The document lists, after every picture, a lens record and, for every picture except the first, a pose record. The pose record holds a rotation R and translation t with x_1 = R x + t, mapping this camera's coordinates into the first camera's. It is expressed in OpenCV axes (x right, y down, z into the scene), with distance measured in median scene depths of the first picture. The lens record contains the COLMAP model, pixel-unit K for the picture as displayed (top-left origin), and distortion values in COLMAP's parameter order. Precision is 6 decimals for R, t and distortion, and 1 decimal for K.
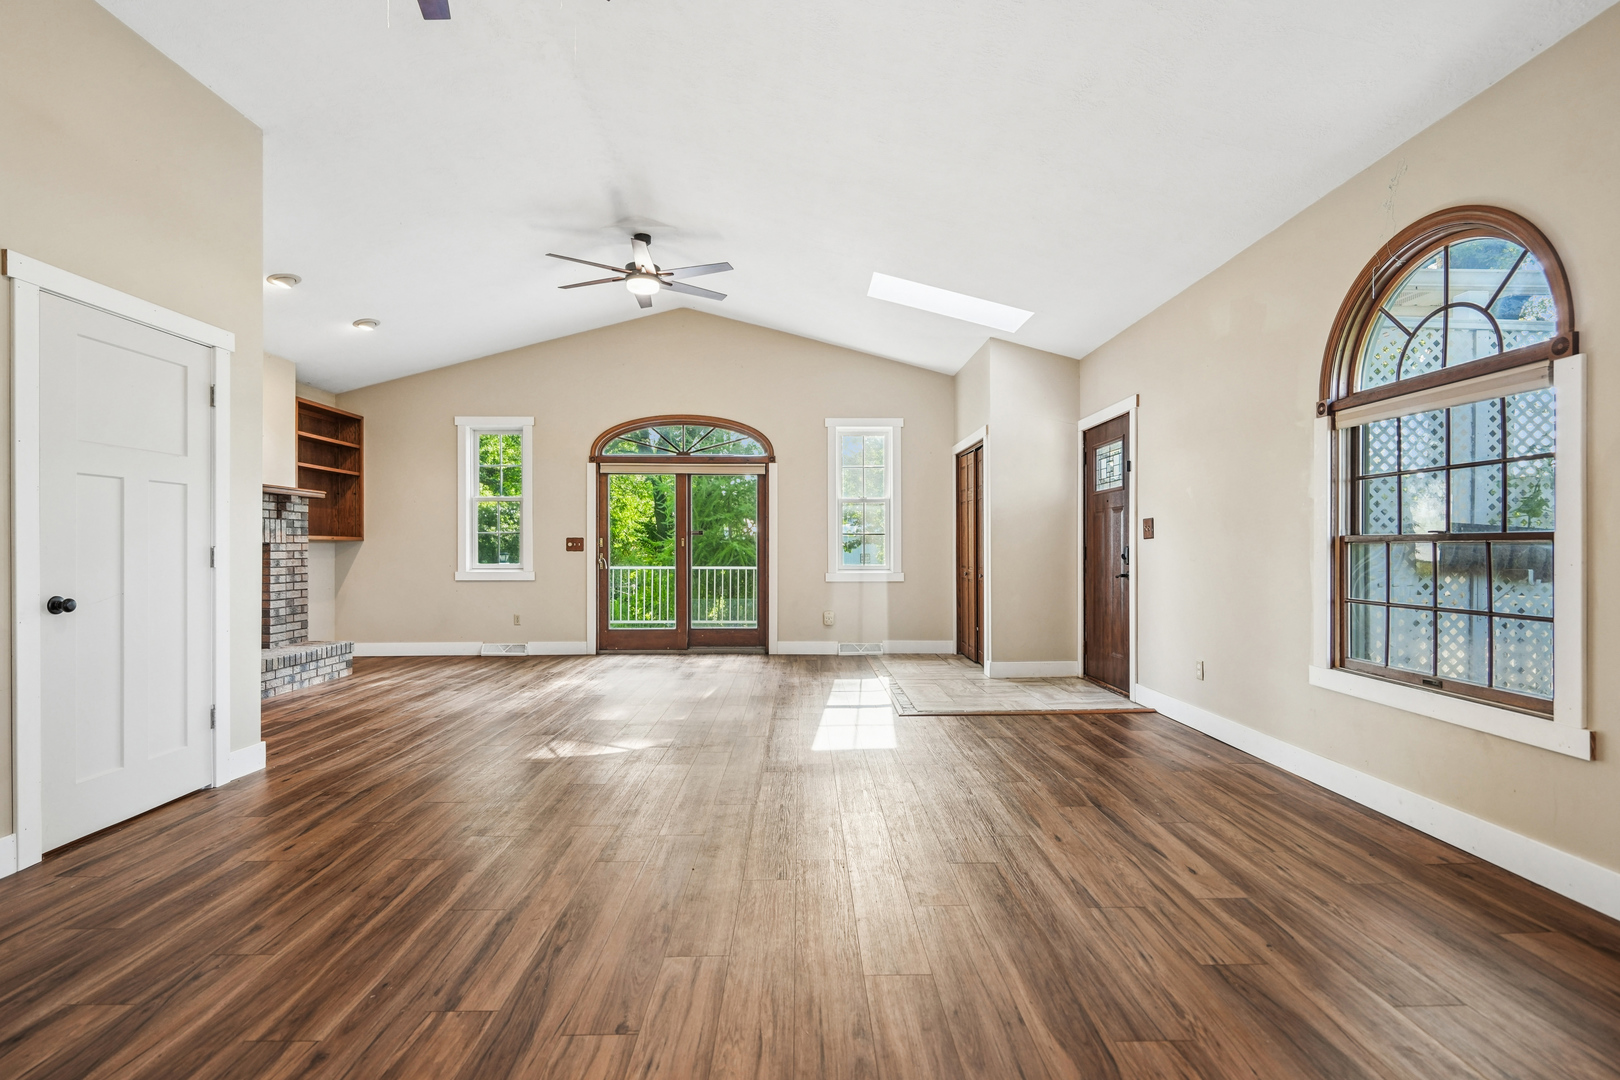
lens RADIAL K [[749.3, 0, 811.4], [0, 749.3, 542.4], [0, 0, 1]] dist [-0.003093, 0.000609]
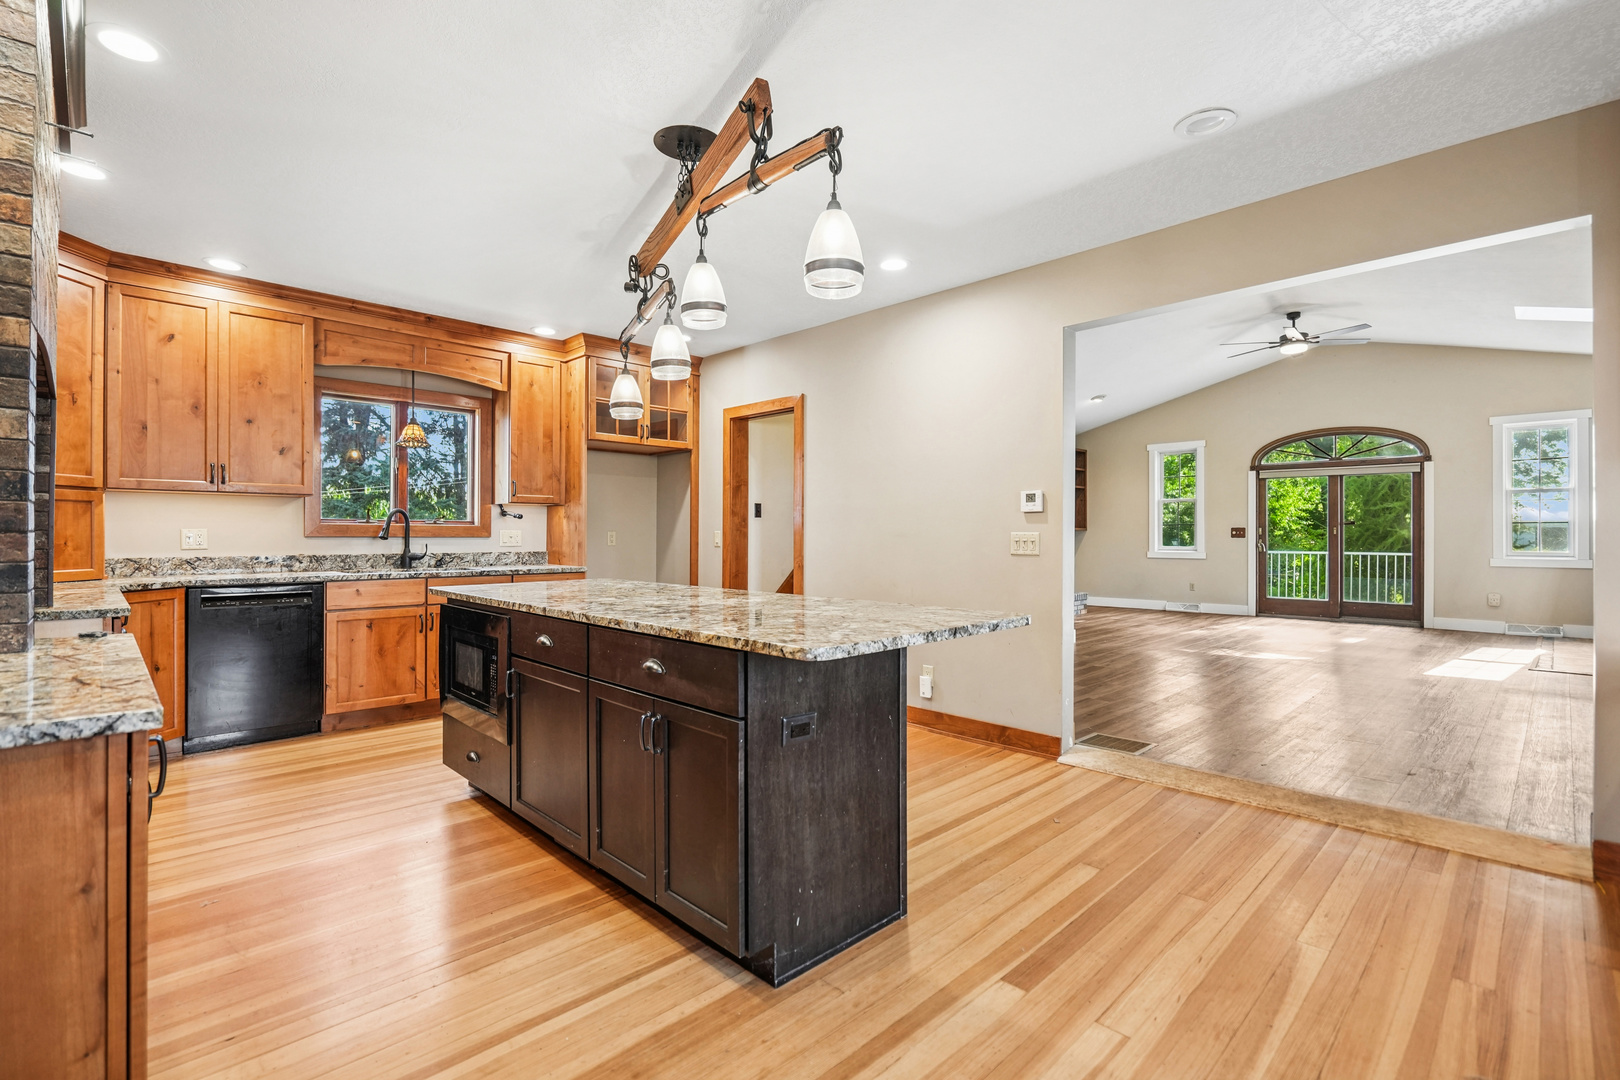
lens RADIAL K [[749.3, 0, 802.8], [0, 749.3, 536.2], [0, 0, 1]] dist [-0.003093, 0.000609]
pose [[0.680397, 0.002567, -0.732839, 0.157301], [0.004337, 0.999962, 0.007529, -0.004886], [0.732831, -0.008301, 0.680360, -0.558969]]
